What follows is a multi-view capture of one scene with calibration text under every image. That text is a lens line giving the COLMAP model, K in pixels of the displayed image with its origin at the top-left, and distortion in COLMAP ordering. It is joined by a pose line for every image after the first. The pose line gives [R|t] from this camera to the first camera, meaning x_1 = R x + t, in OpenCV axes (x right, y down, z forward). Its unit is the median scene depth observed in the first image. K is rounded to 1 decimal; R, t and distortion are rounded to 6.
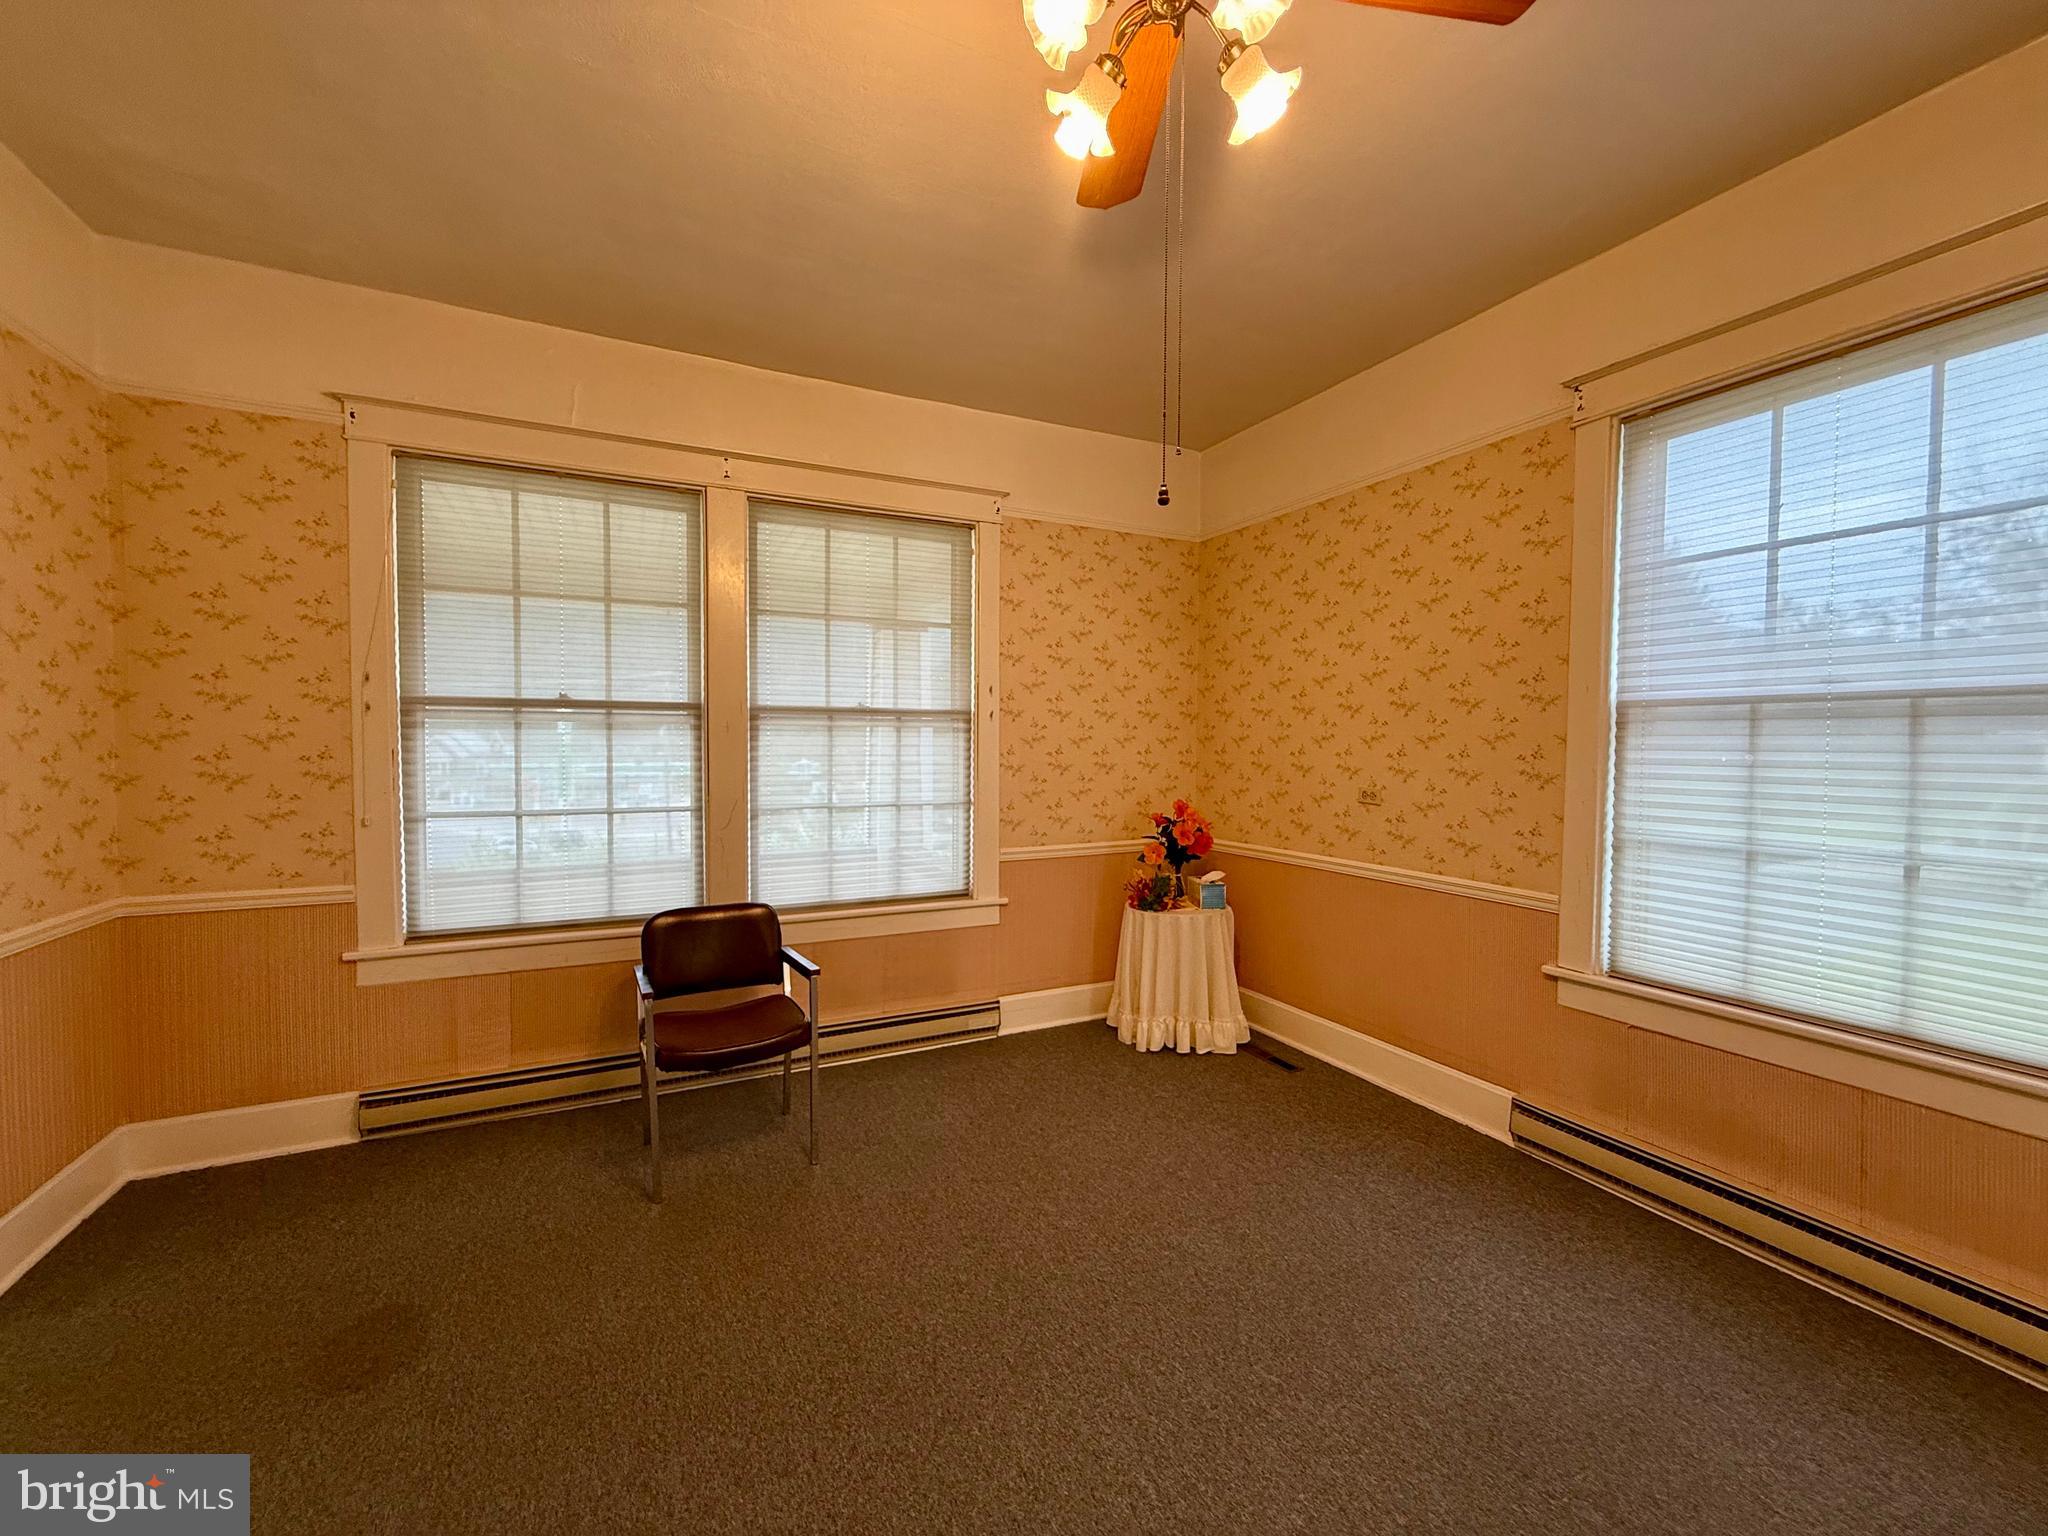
lens RADIAL K [[826.1, 0, 1040.8], [0, 826.1, 769.7], [0, 0, 1]] dist [0.001180, 0.000972]
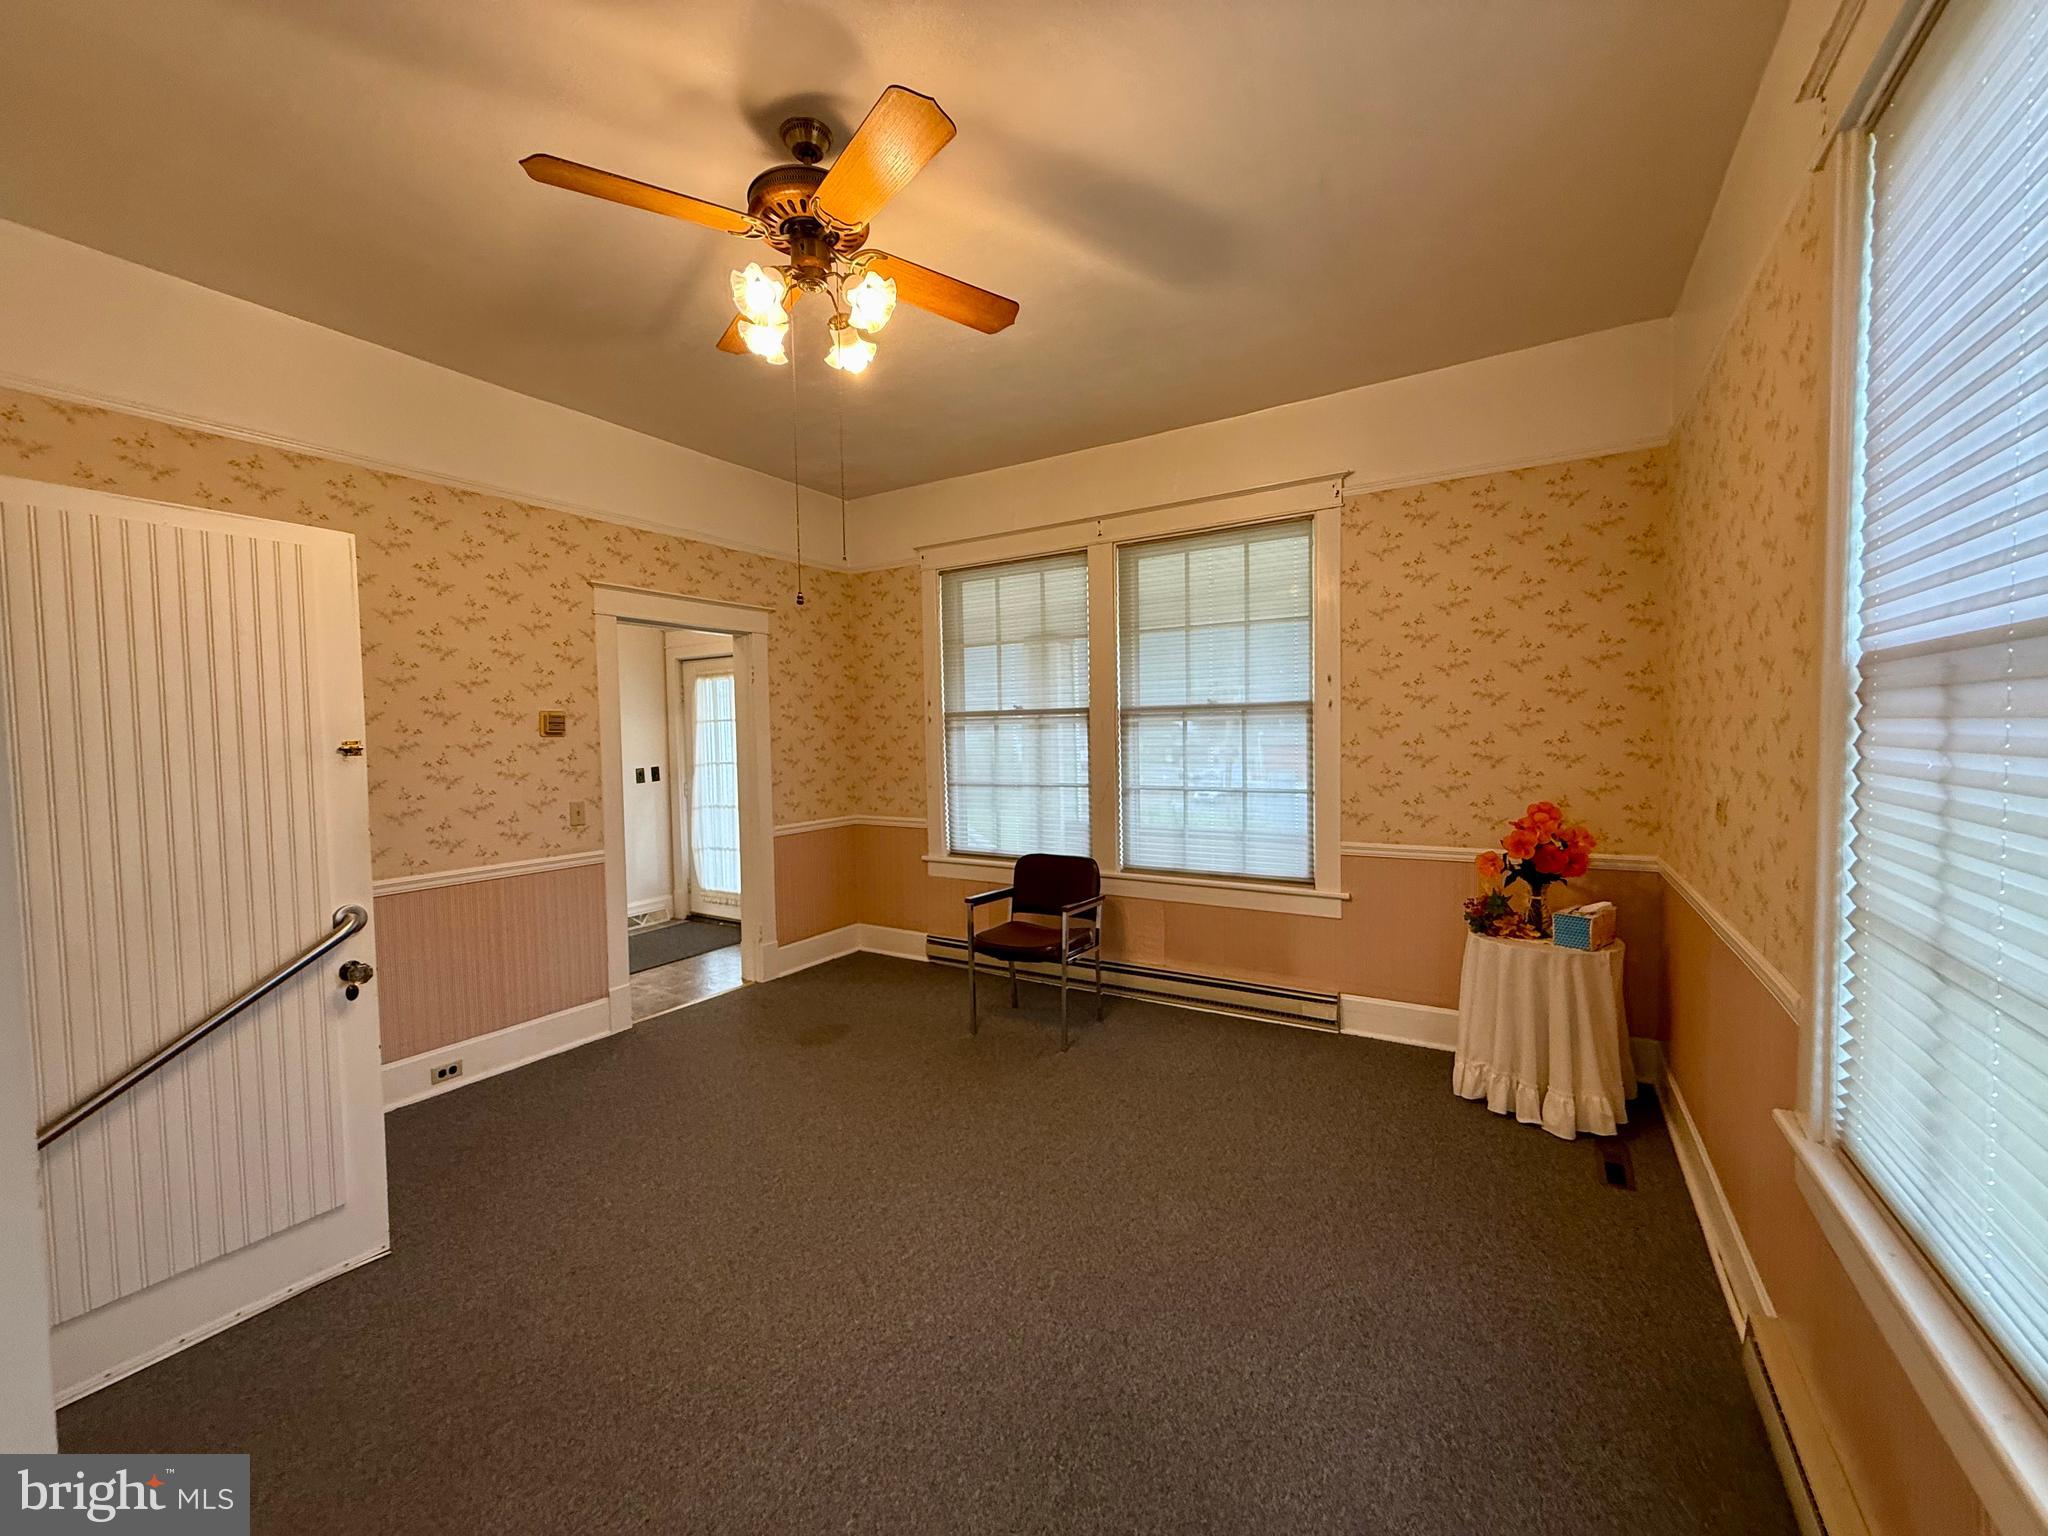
lens RADIAL K [[826.1, 0, 1021.8], [0, 826.1, 768.8], [0, 0, 1]] dist [0.001180, 0.000972]
pose [[0.526381, 0.024956, -0.849882, 0.622176], [-0.007709, 0.999668, 0.024580, -0.011897], [0.850214, -0.006387, 0.526399, 0.180620]]
